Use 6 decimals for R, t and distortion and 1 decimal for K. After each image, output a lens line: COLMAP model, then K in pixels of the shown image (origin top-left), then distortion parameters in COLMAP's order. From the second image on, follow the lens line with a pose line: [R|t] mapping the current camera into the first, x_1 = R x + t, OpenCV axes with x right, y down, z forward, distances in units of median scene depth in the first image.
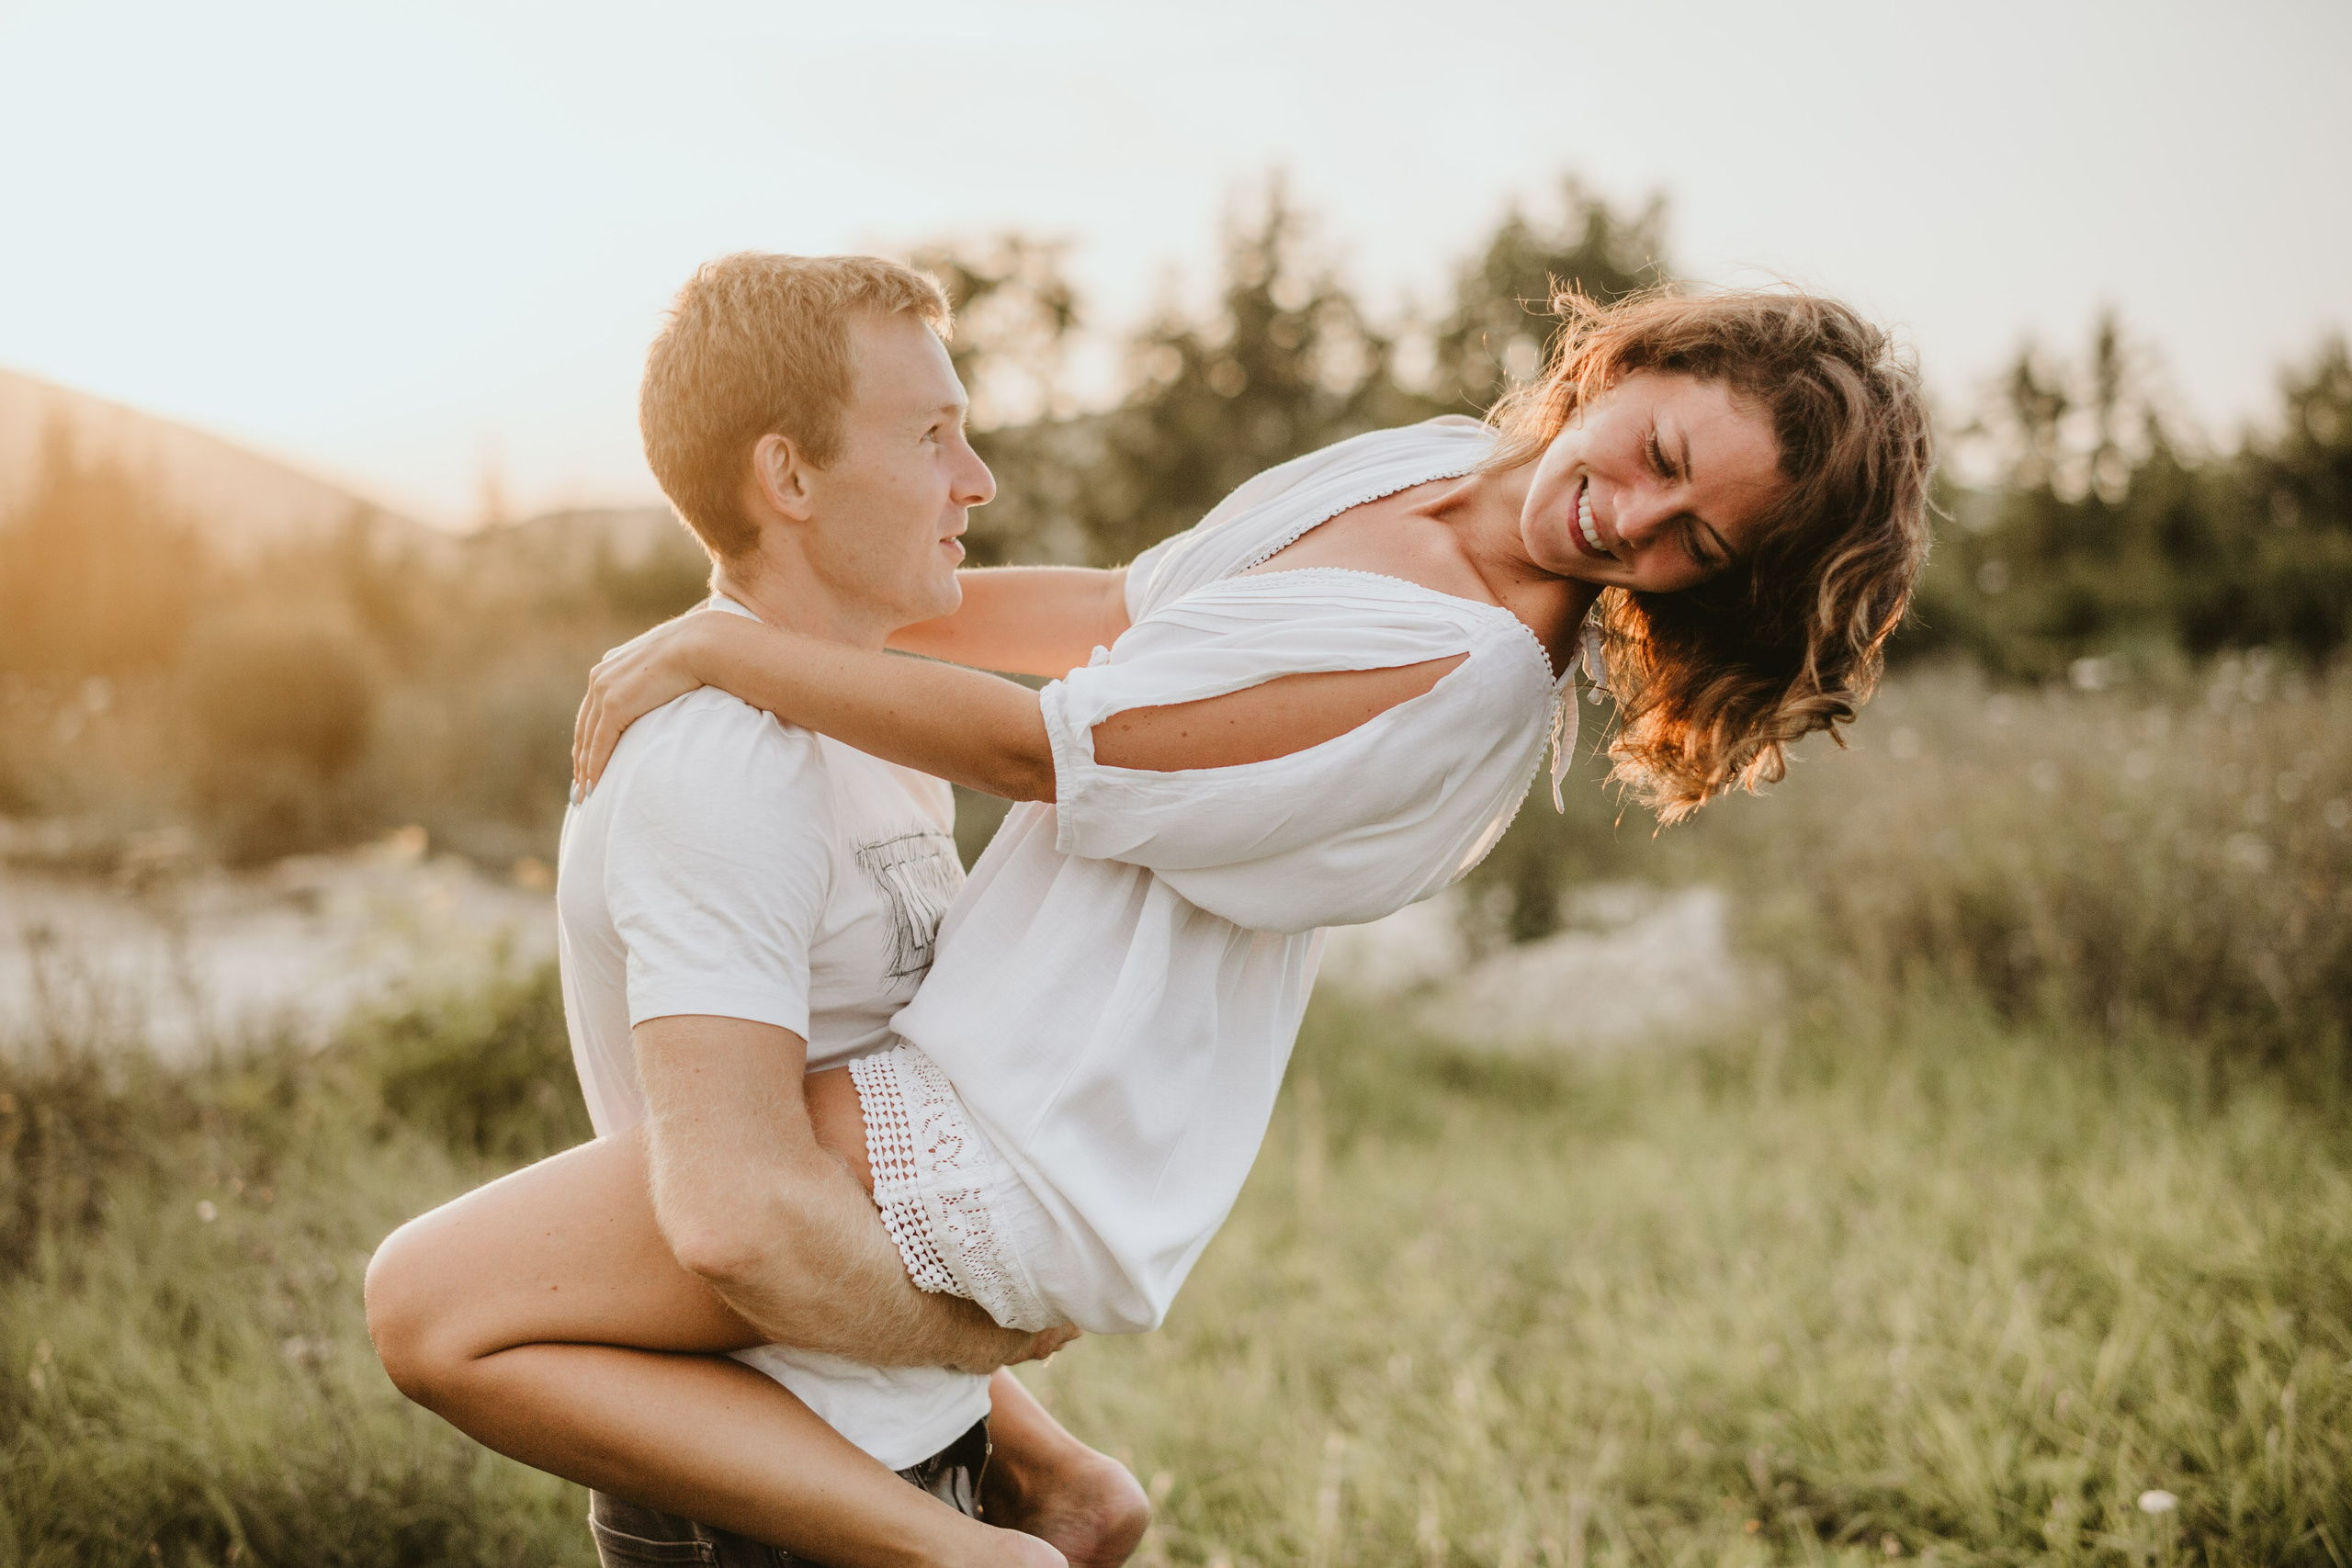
lens RADIAL K [[3446.4, 0, 1176.0], [0, 3446.4, 784.0], [0, 0, 1]] dist [-0.142387, 0.737916]
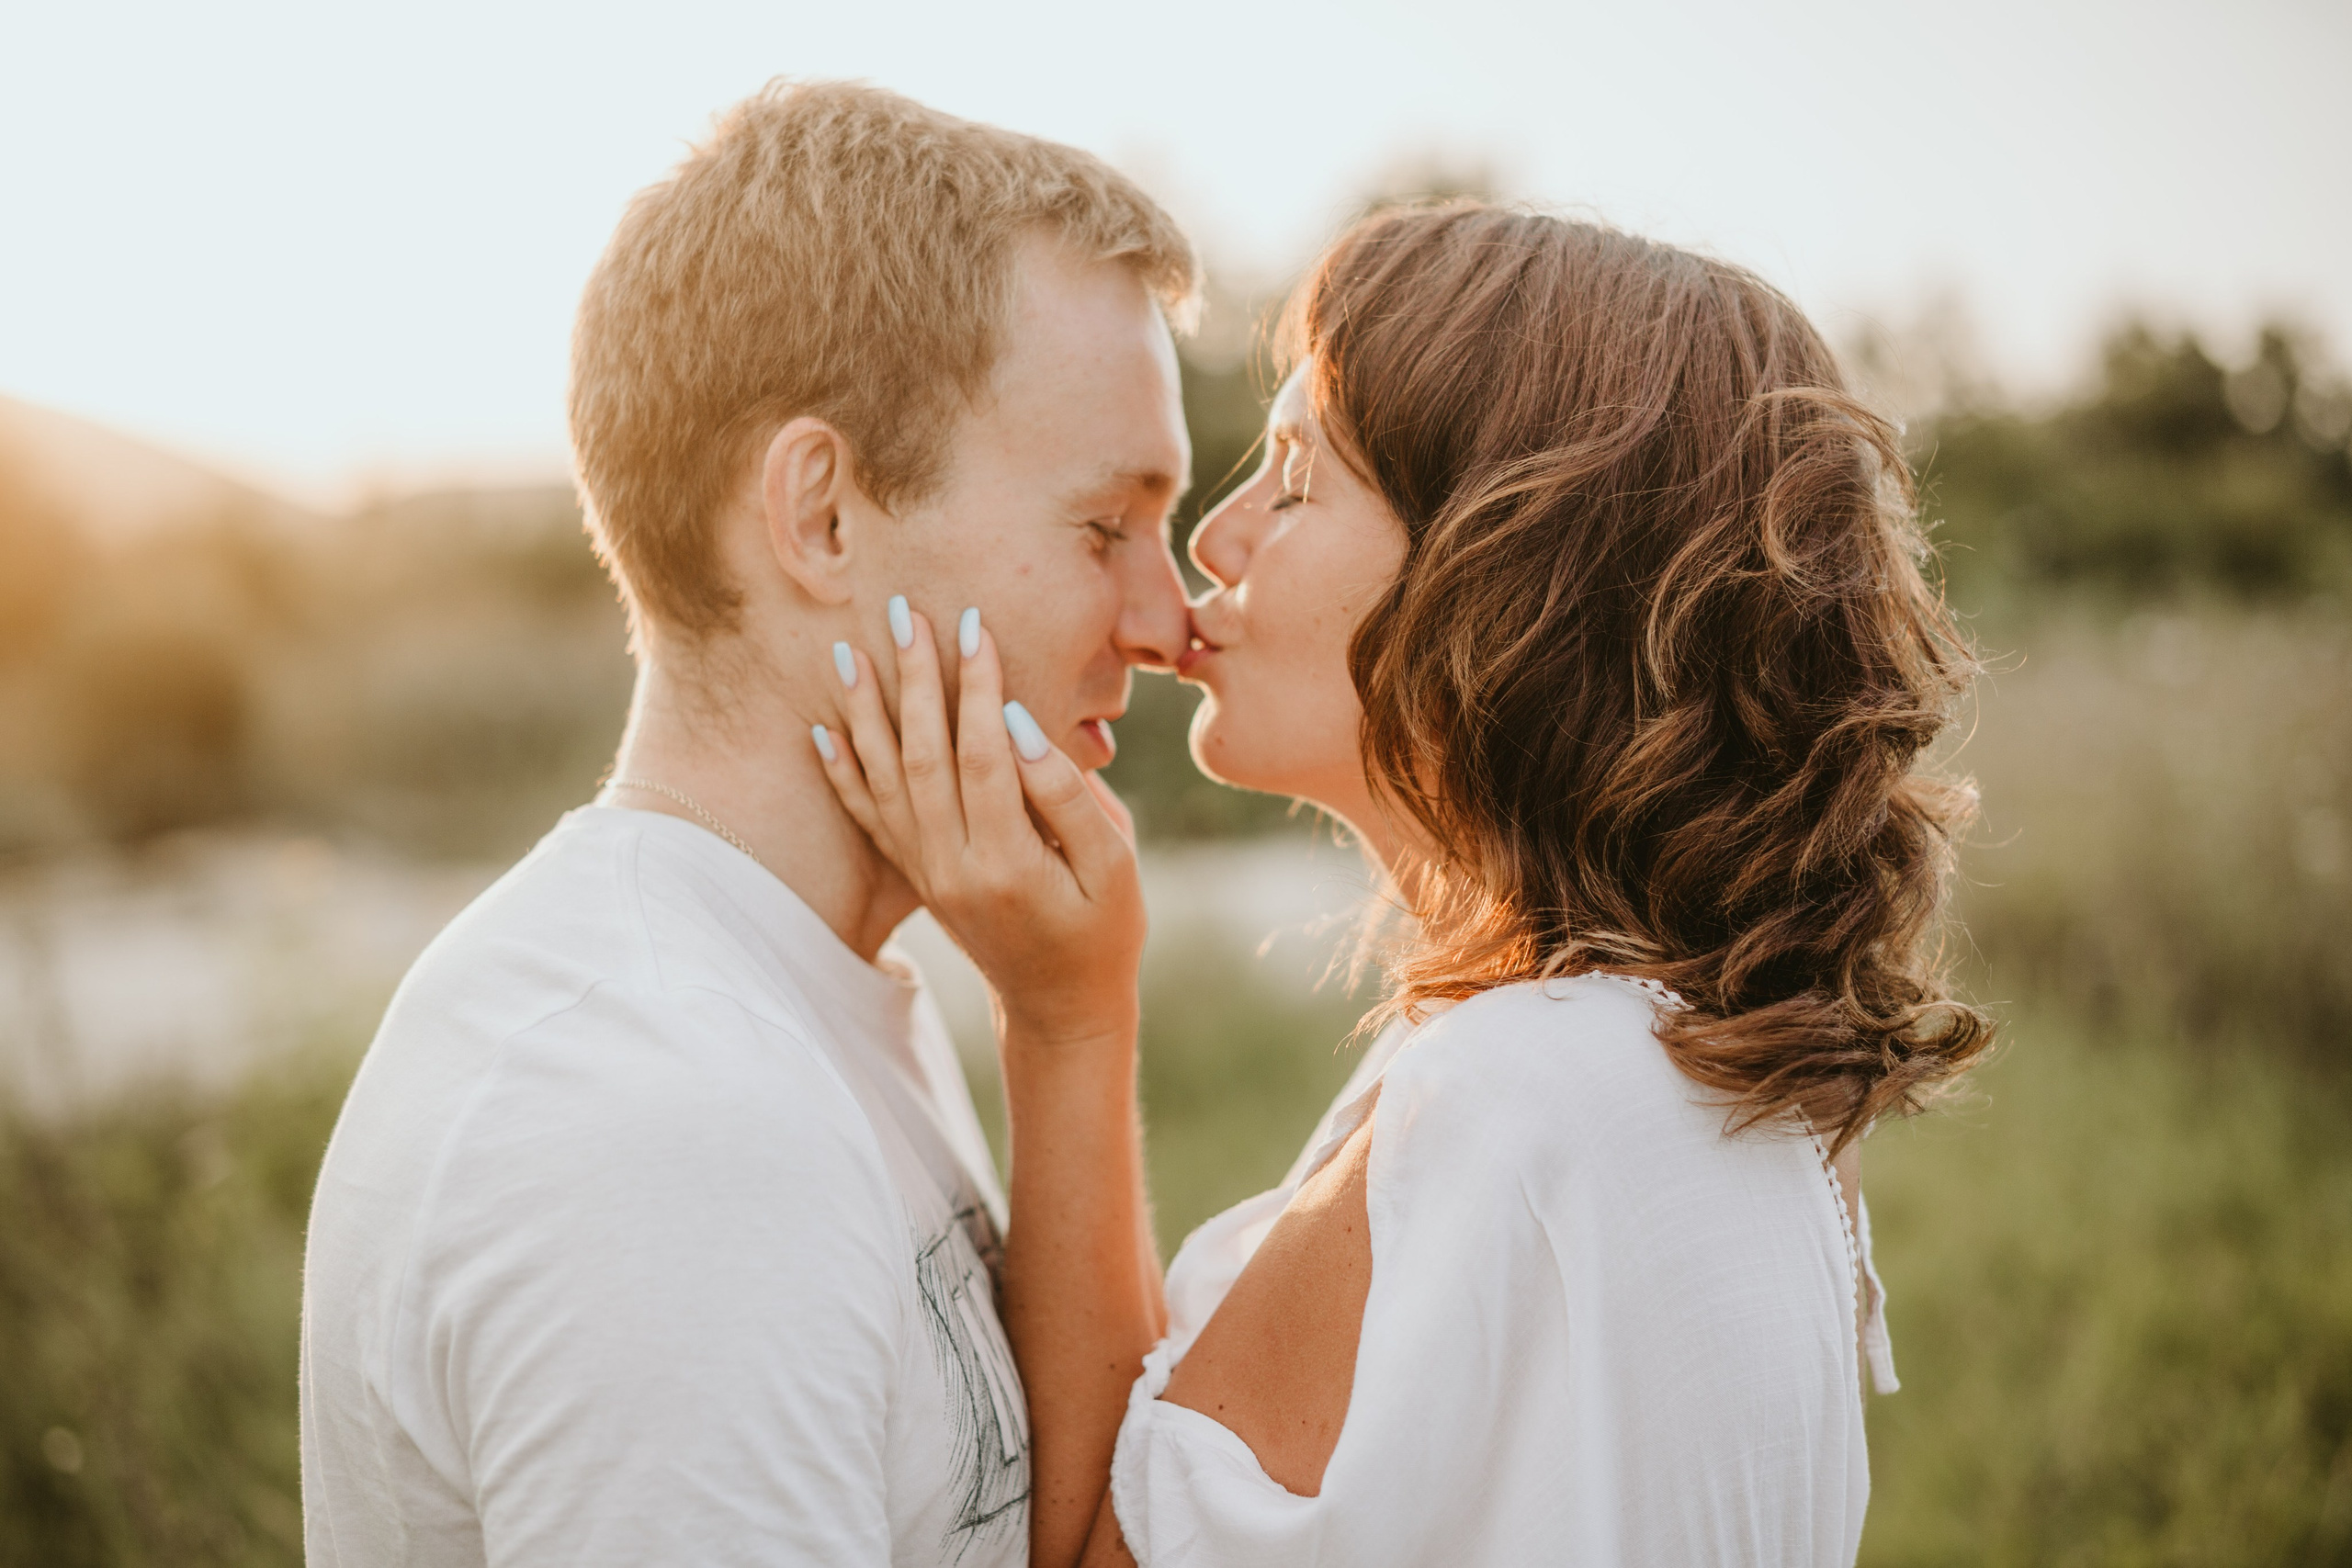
lens RADIAL K [[3446.4, 0, 1176.0], [0, 3446.4, 784.0], [0, 0, 1]] dist [-0.142387, 0.737916]
pose [[0.967177, 0.253445, -0.018259, -0.030925], [-0.254060, 0.965828, -0.051284, -0.027156], [0.004638, 0.054239, 0.998517, 0.354990]]
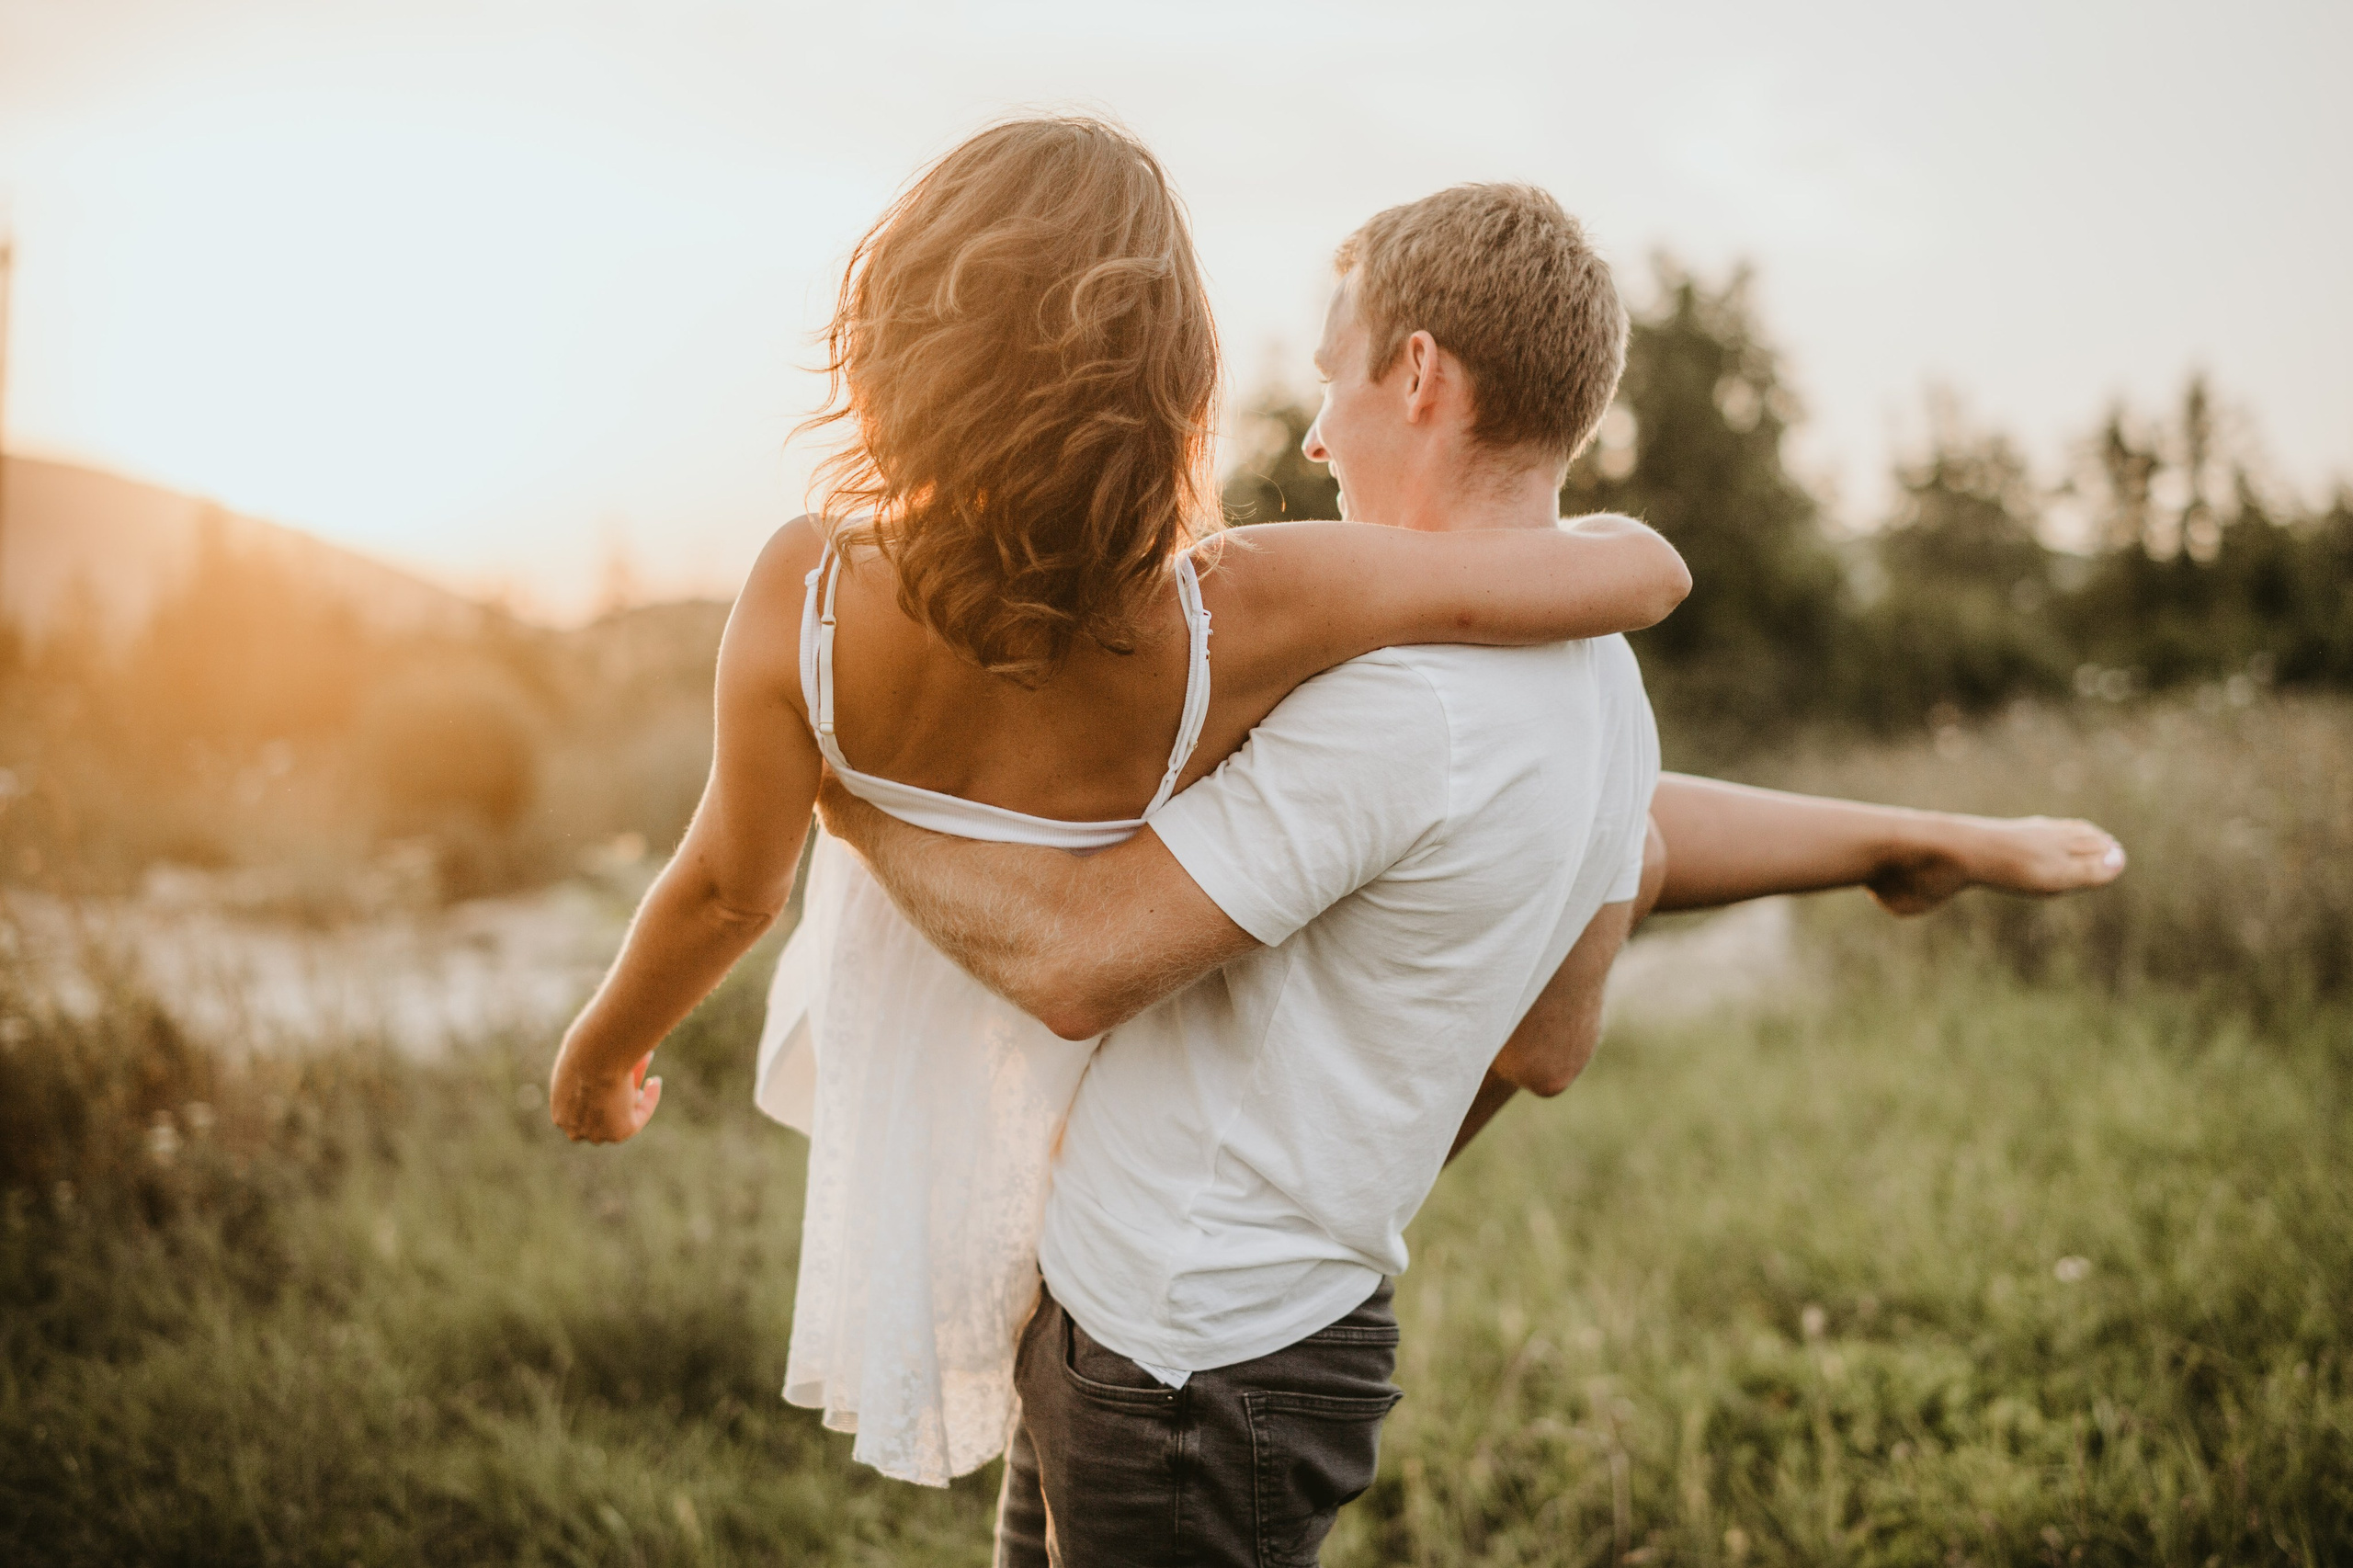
lens RADIAL K [[3448.1, 0, 1176.5], [0, 3448.1, 784.0], [0, 0, 1]] dist [-0.142387, 0.737916]
pose [[0.999417, -0.013755, -0.031233, -0.004324], [0.013022, 0.999638, -0.023544, 0.029500], [0.031546, 0.023124, 0.999235, -0.171059]]
